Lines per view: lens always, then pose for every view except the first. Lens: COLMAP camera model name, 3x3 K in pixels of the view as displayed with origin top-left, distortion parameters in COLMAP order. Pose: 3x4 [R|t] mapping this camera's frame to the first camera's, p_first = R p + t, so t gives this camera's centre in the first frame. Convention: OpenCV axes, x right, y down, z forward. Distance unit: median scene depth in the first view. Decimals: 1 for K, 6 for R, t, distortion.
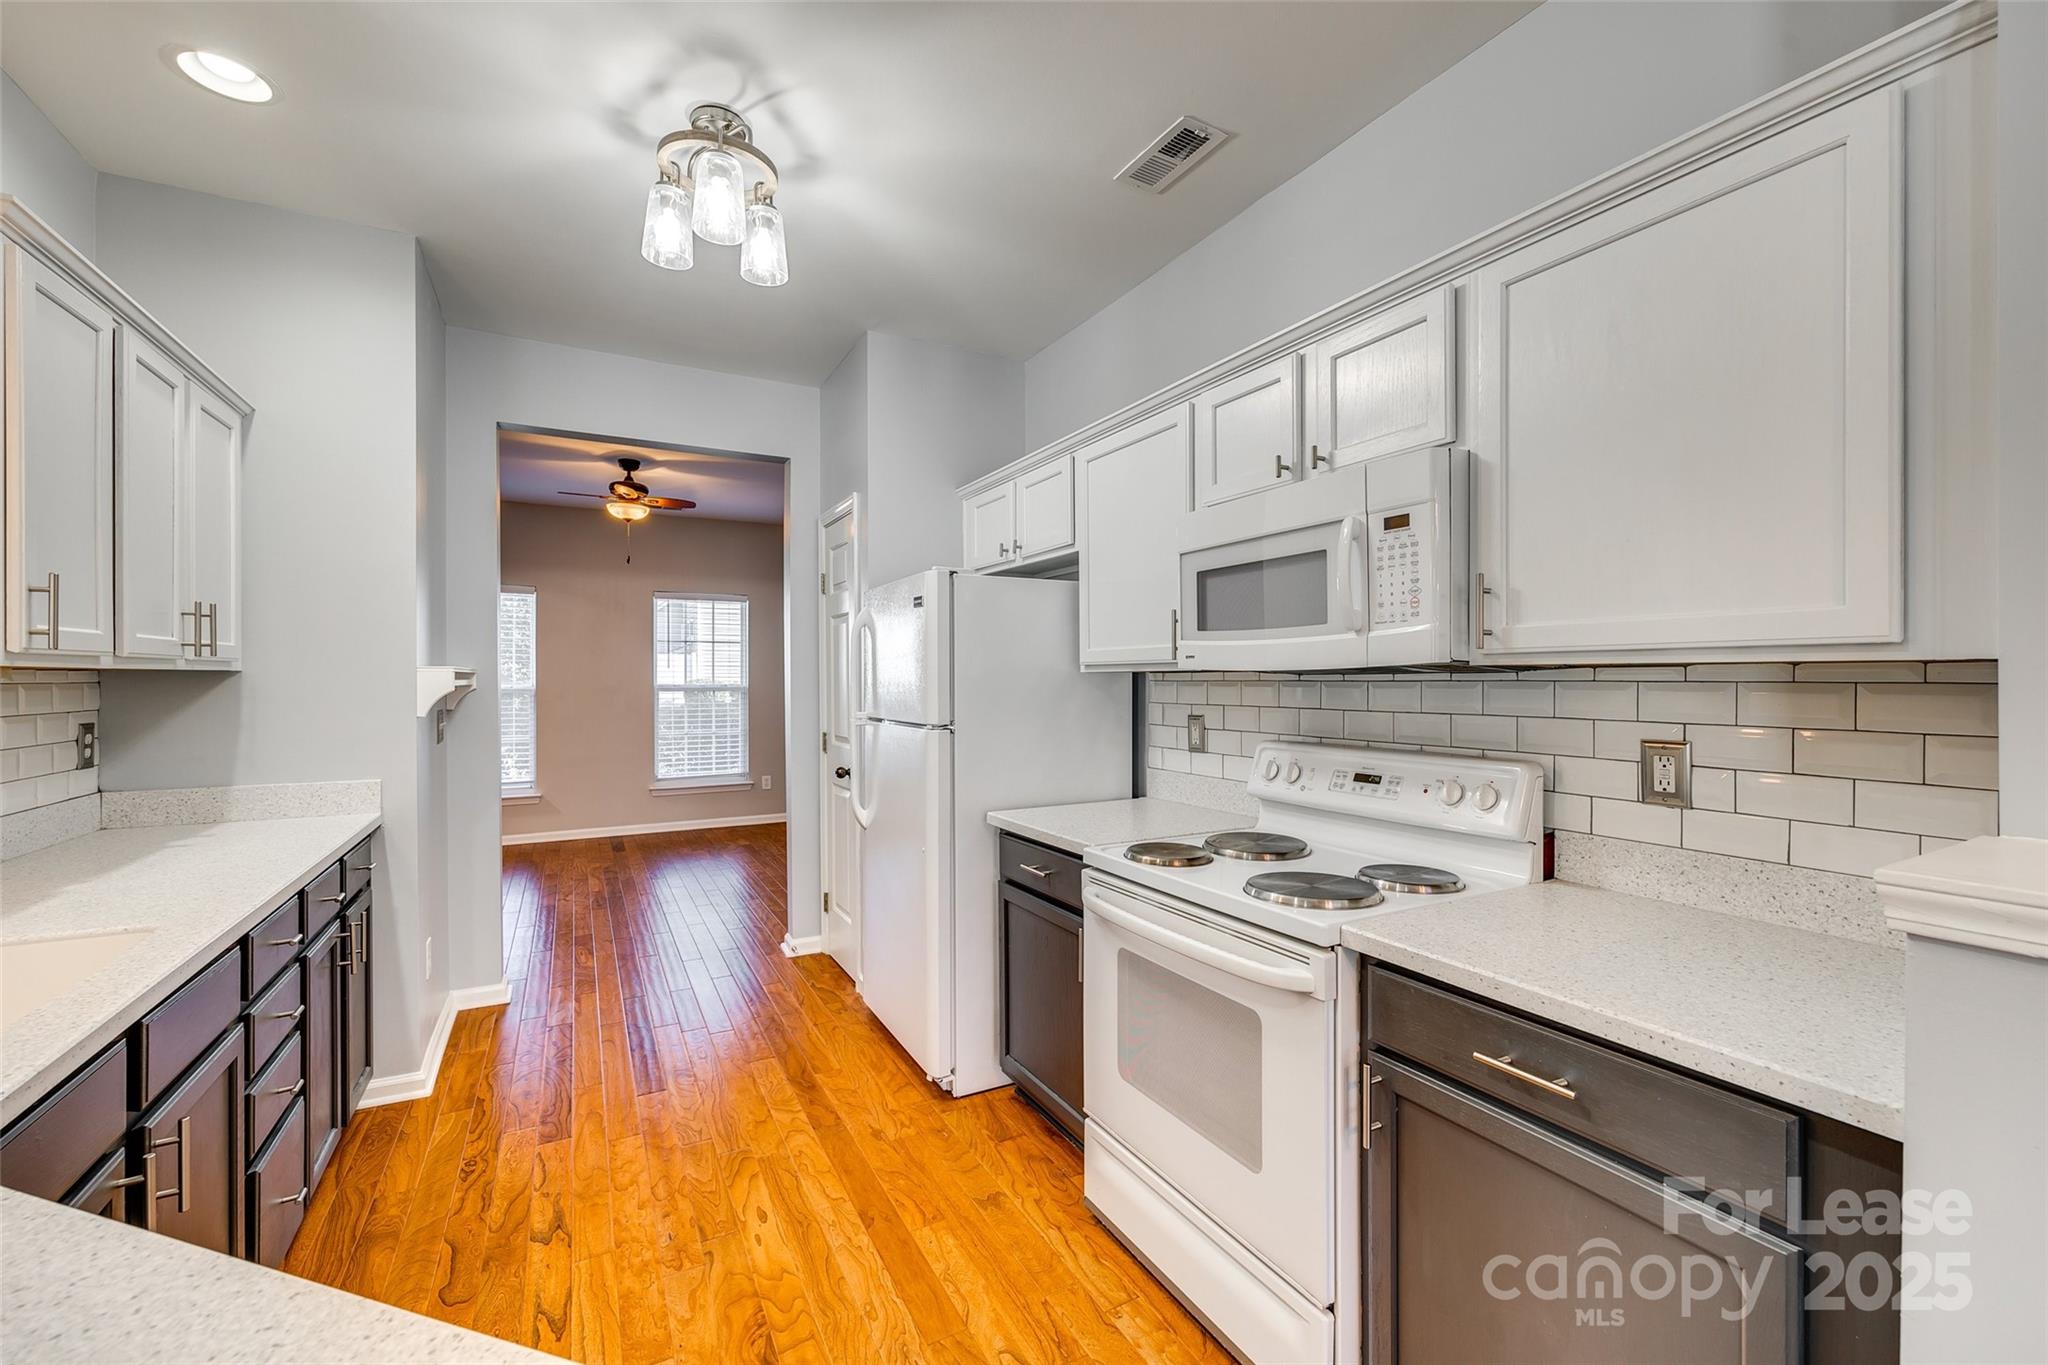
lens RADIAL K [[829.1, 0, 1037.5], [0, 829.1, 683.3], [0, 0, 1]] dist [-0.002941, -0.000420]
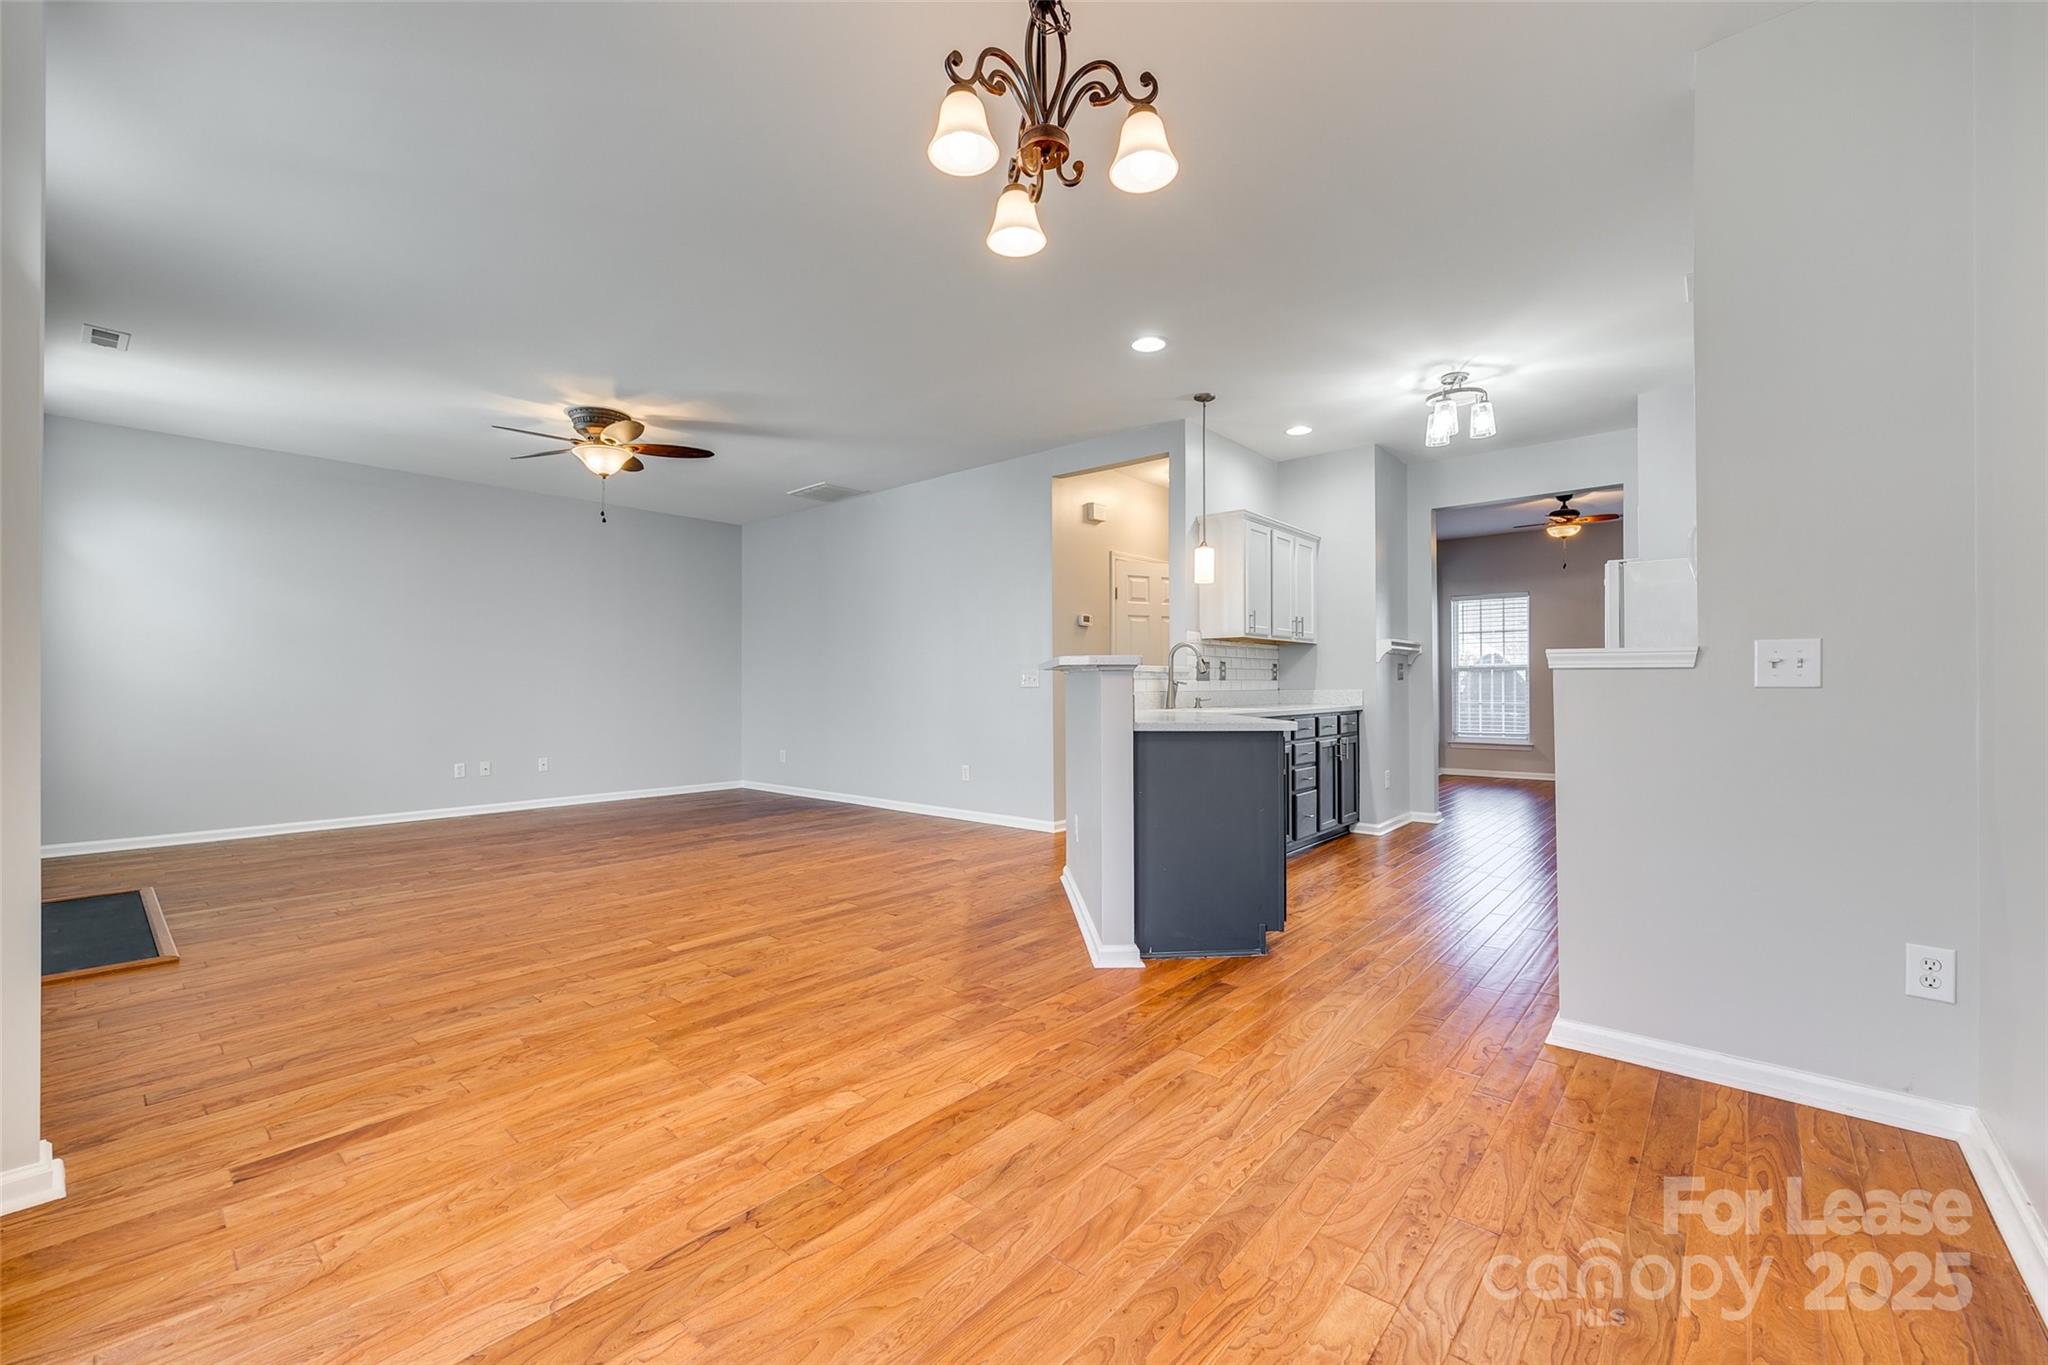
lens RADIAL K [[829.1, 0, 1024.8], [0, 829.1, 682.0], [0, 0, 1]] dist [-0.002941, -0.000420]
pose [[0.338885, -0.003282, -0.940822, 1.180841], [-0.003668, 0.999982, -0.004810, 0.125889], [0.940821, 0.005081, 0.338867, -0.731634]]
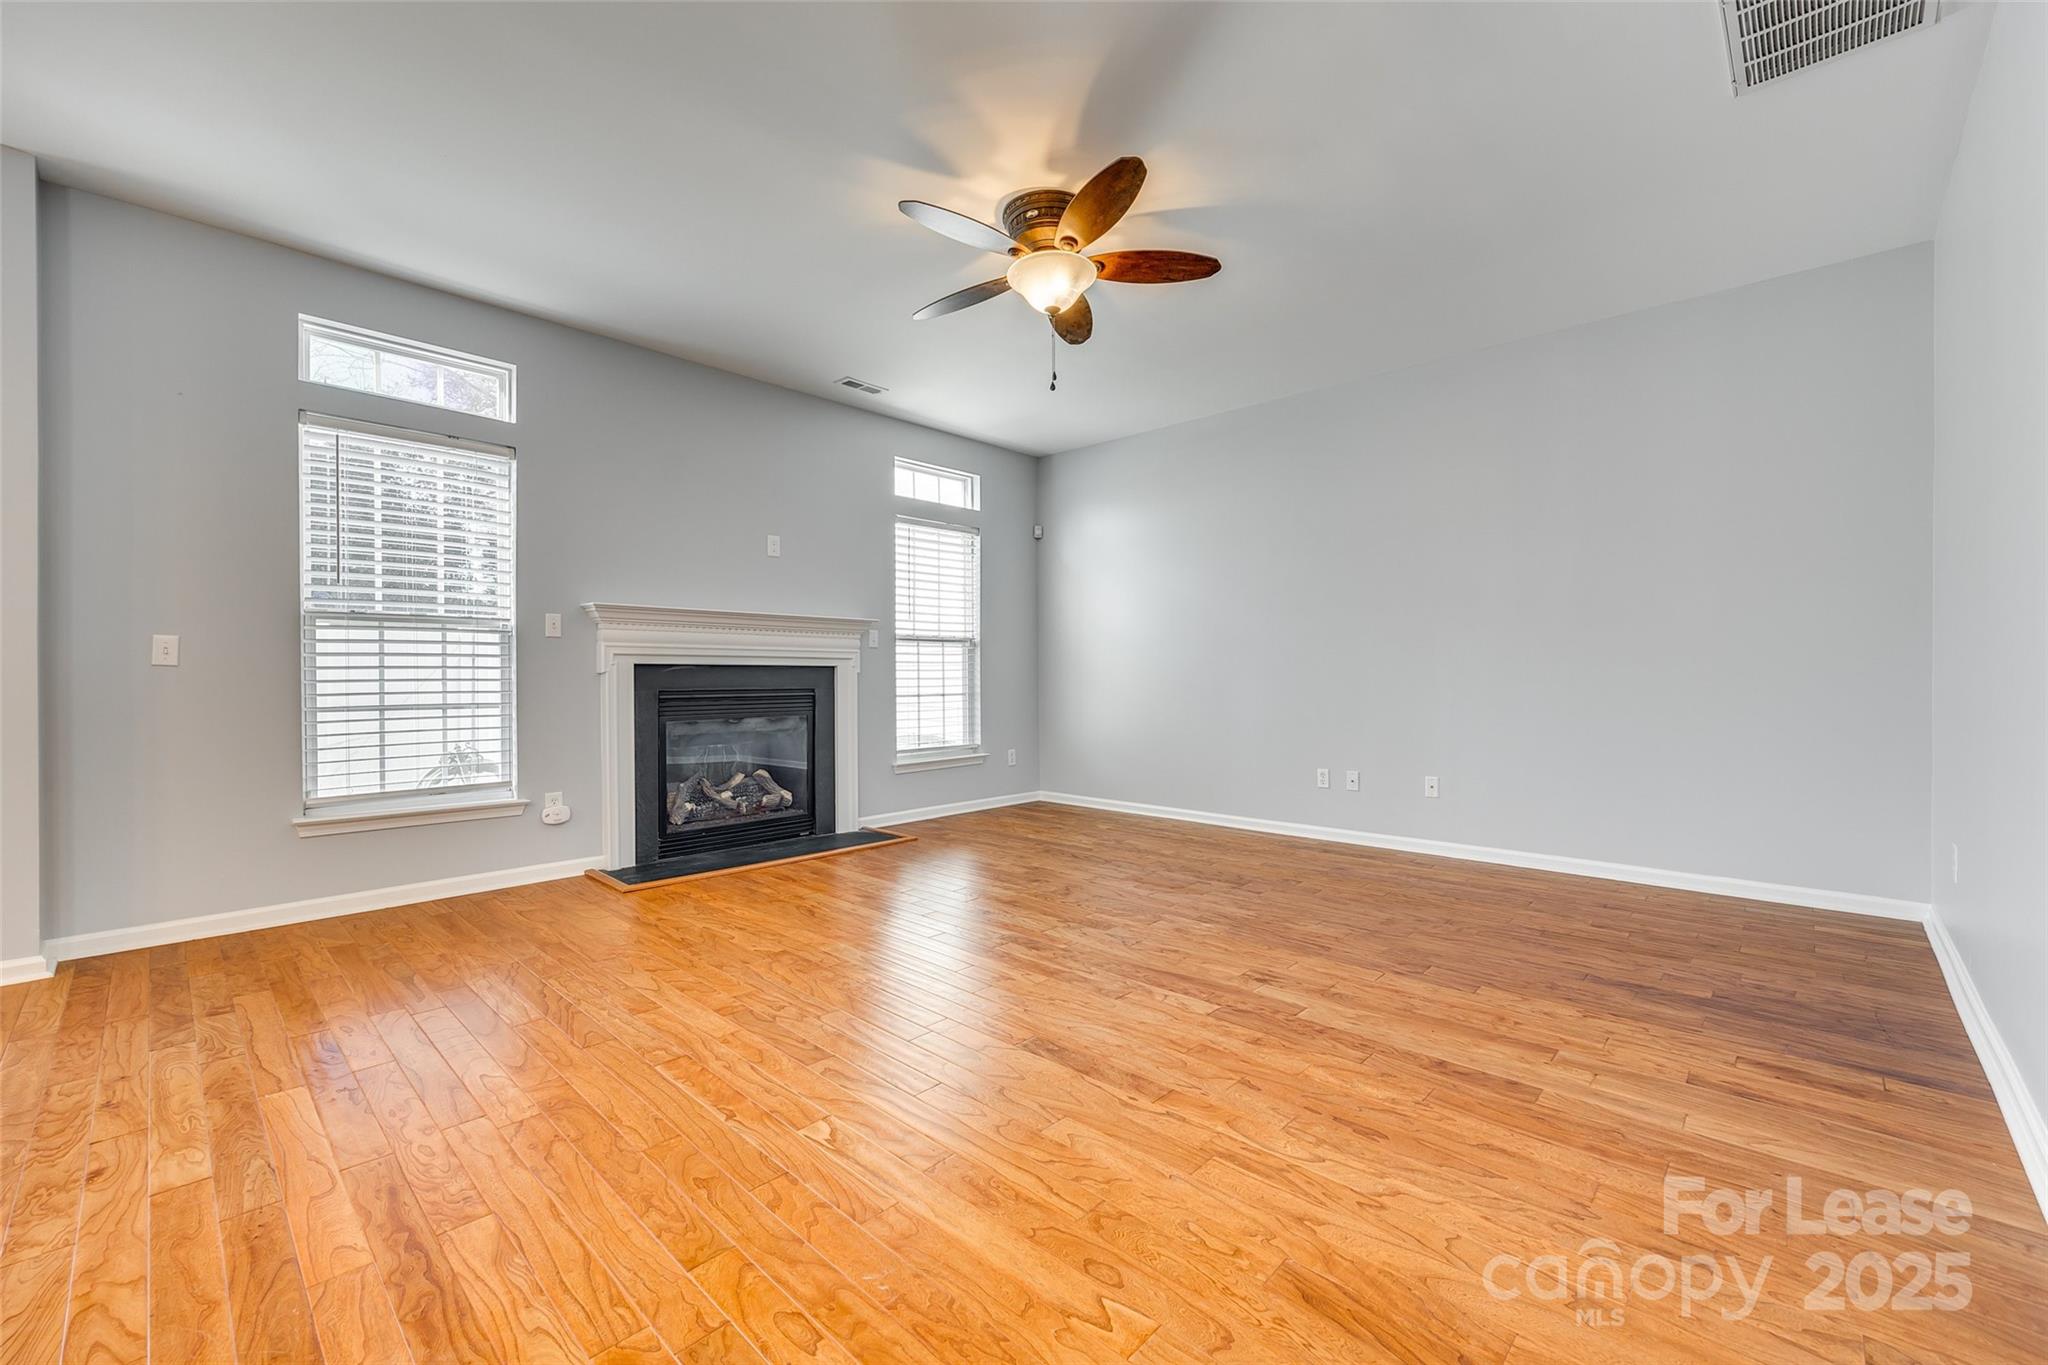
lens RADIAL K [[829.1, 0, 1035.1], [0, 829.1, 679.7], [0, 0, 1]] dist [-0.002941, -0.000420]
pose [[-0.953500, 0.007280, -0.301304, -0.919102], [0.004509, 0.999941, 0.009892, 0.147947], [0.301358, 0.008073, -0.953477, 0.260932]]
